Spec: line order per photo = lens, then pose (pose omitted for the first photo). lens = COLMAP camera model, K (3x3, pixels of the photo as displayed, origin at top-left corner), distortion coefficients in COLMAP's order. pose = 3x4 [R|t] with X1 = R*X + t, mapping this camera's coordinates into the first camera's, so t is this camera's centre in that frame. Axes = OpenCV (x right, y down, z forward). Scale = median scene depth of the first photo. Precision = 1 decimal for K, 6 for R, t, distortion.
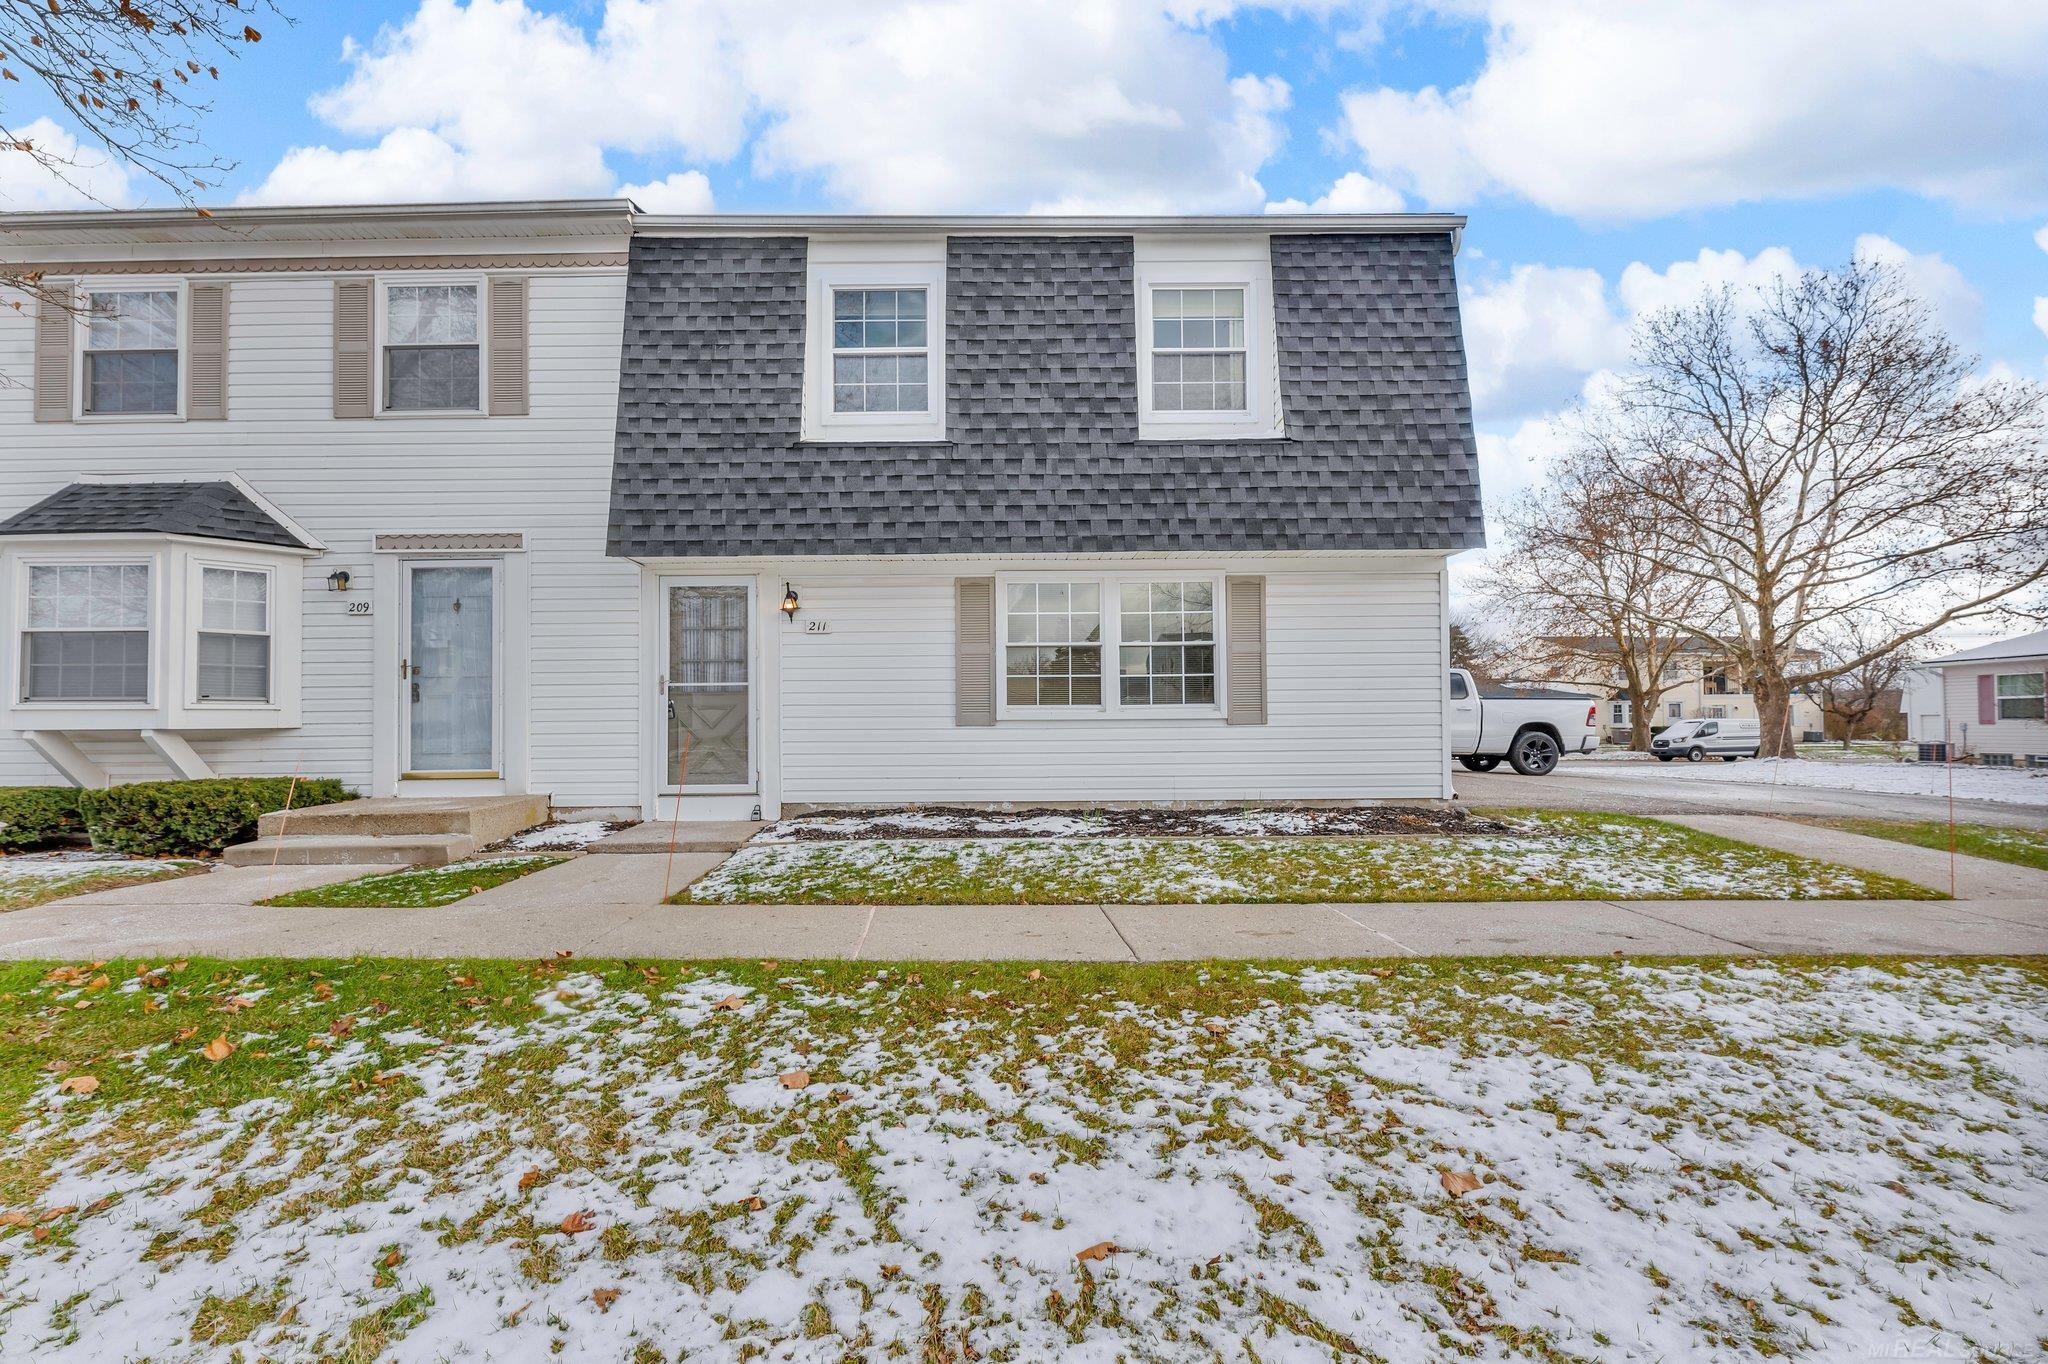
lens RADIAL K [[904.1, 0, 964.7], [0, 904.1, 709.0], [0, 0, 1]] dist [-0.000197, -0.000493]
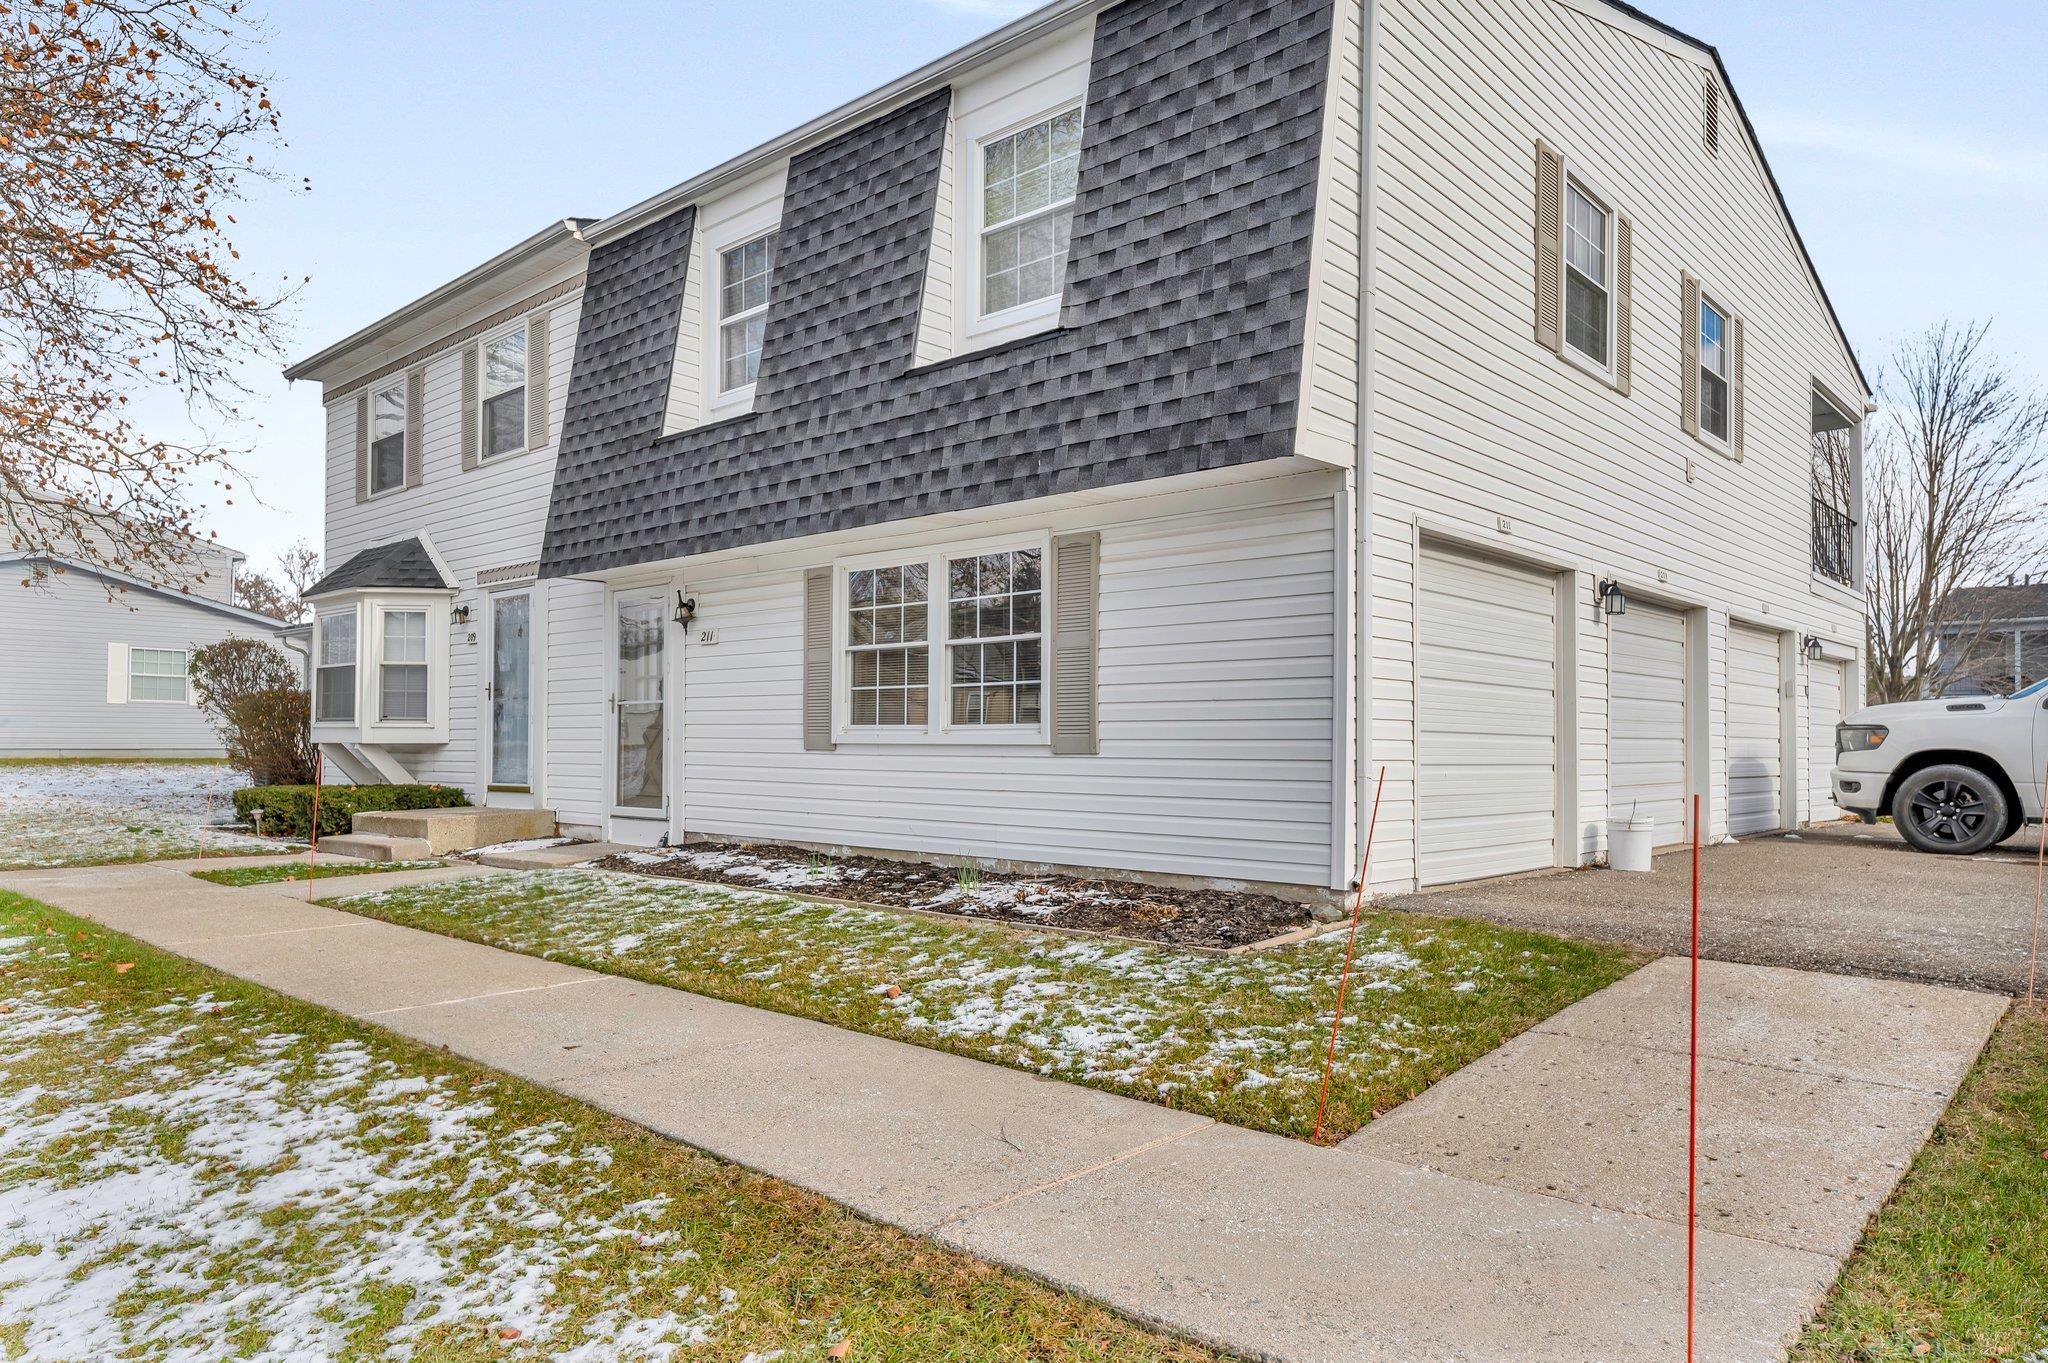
lens RADIAL K [[1313.5, 0, 1000.0], [0, 1313.5, 740.9], [0, 0, 1]] dist [-0.001184, 0.000299]
pose [[0.736478, 0.010222, -0.676384, 0.967037], [0.000693, 0.999874, 0.015866, -0.008857], [0.676461, -0.012154, 0.736378, 0.245332]]
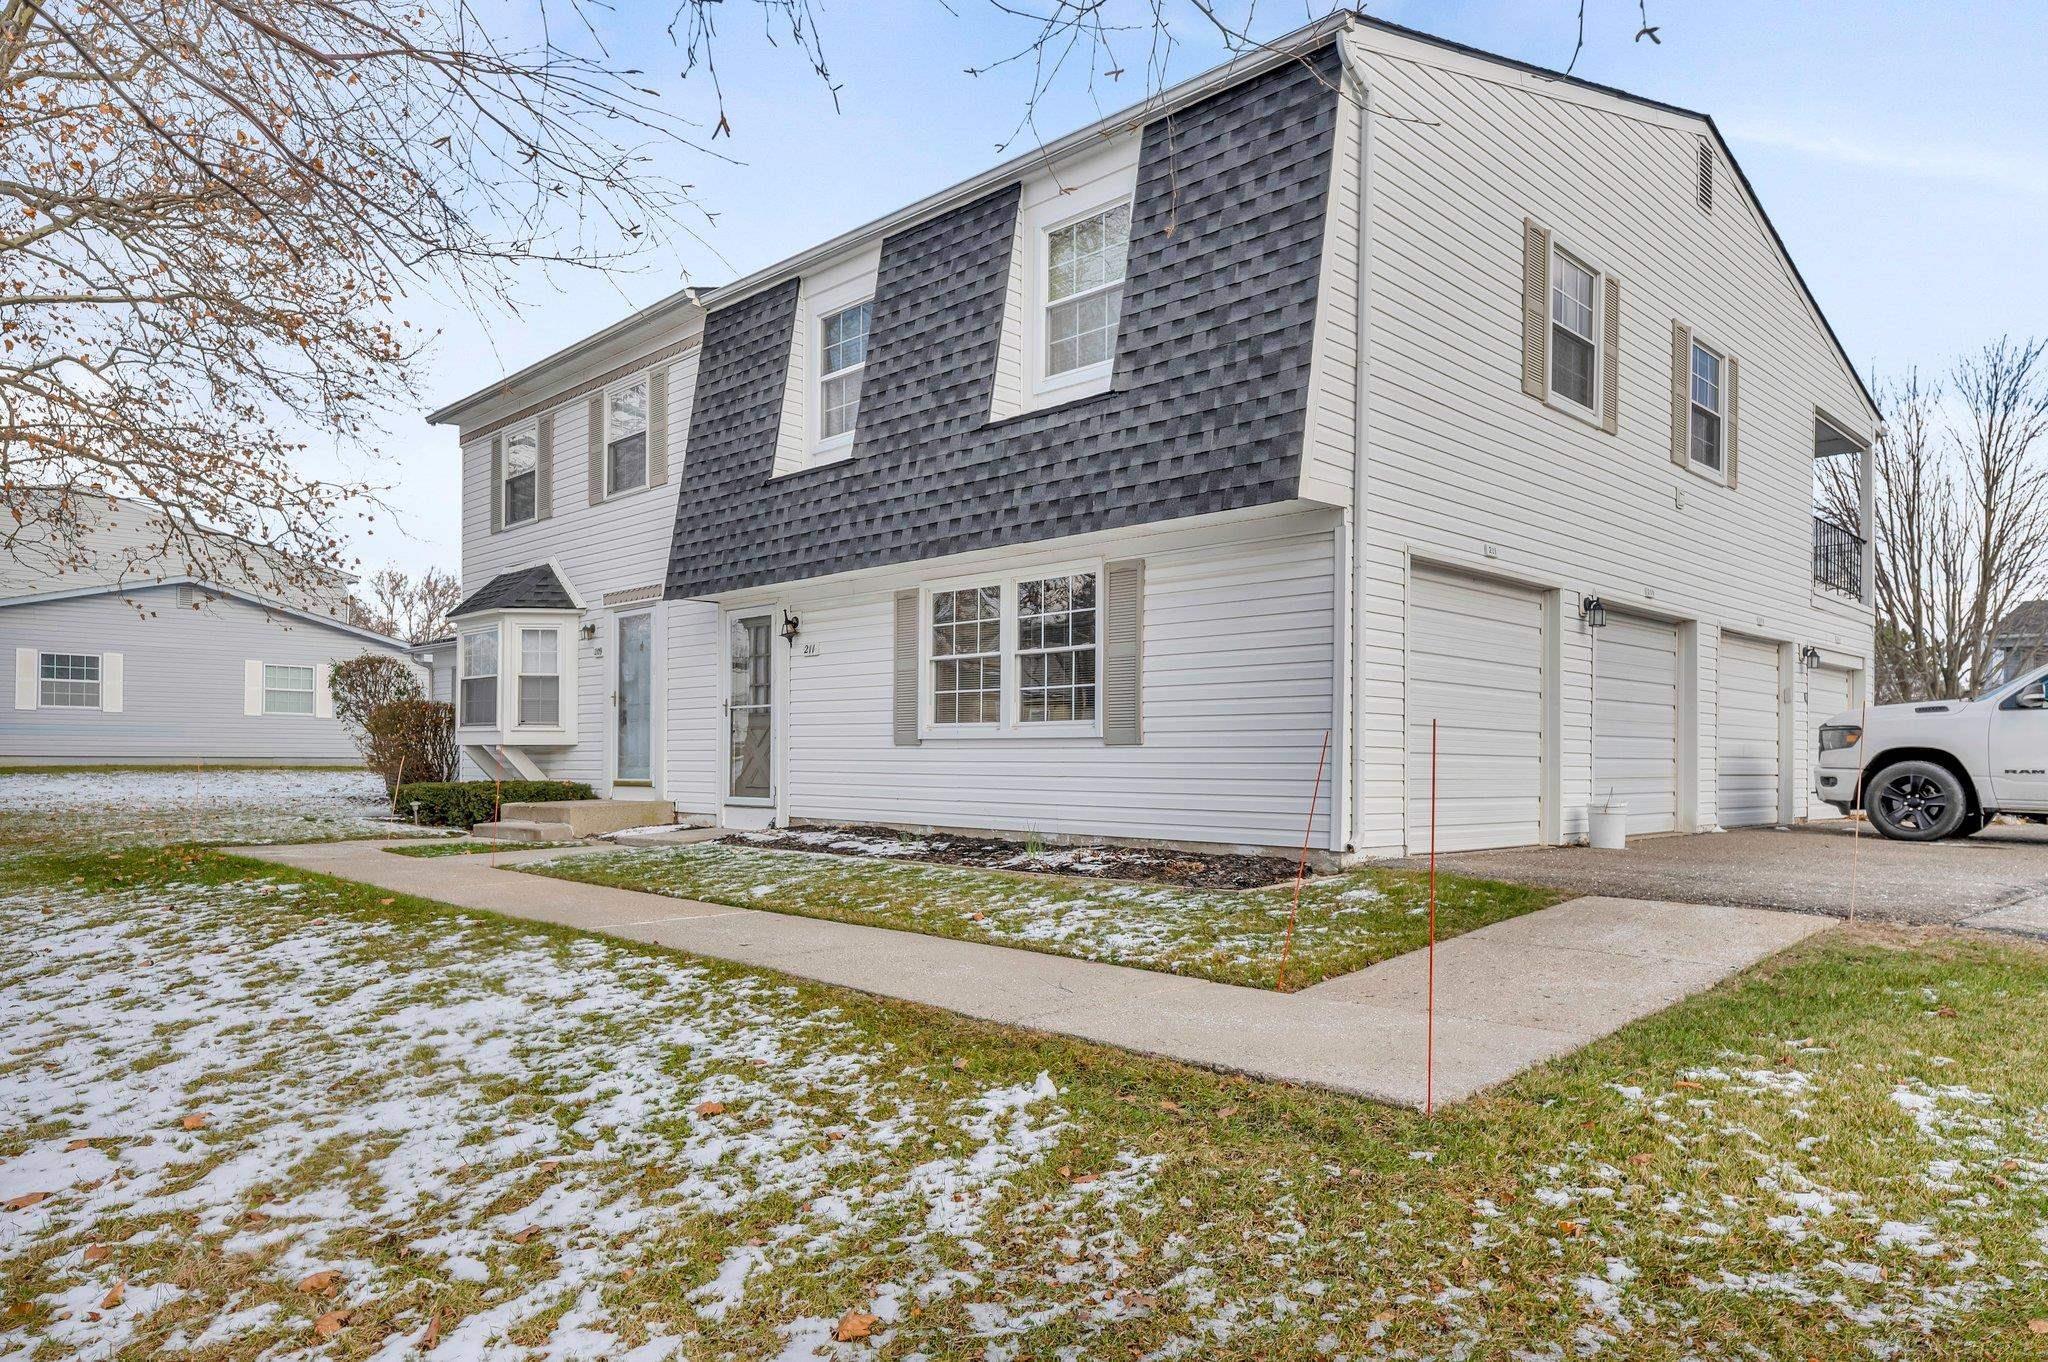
lens RADIAL K [[1320.9, 0, 980.4], [0, 1320.9, 776.5], [0, 0, 1]] dist [-0.001227, -0.003192]
pose [[0.692857, 0.020957, -0.720771, 1.115109], [-0.000425, 0.999589, 0.028655, 0.011840], [0.721075, -0.019548, 0.692581, 0.087125]]
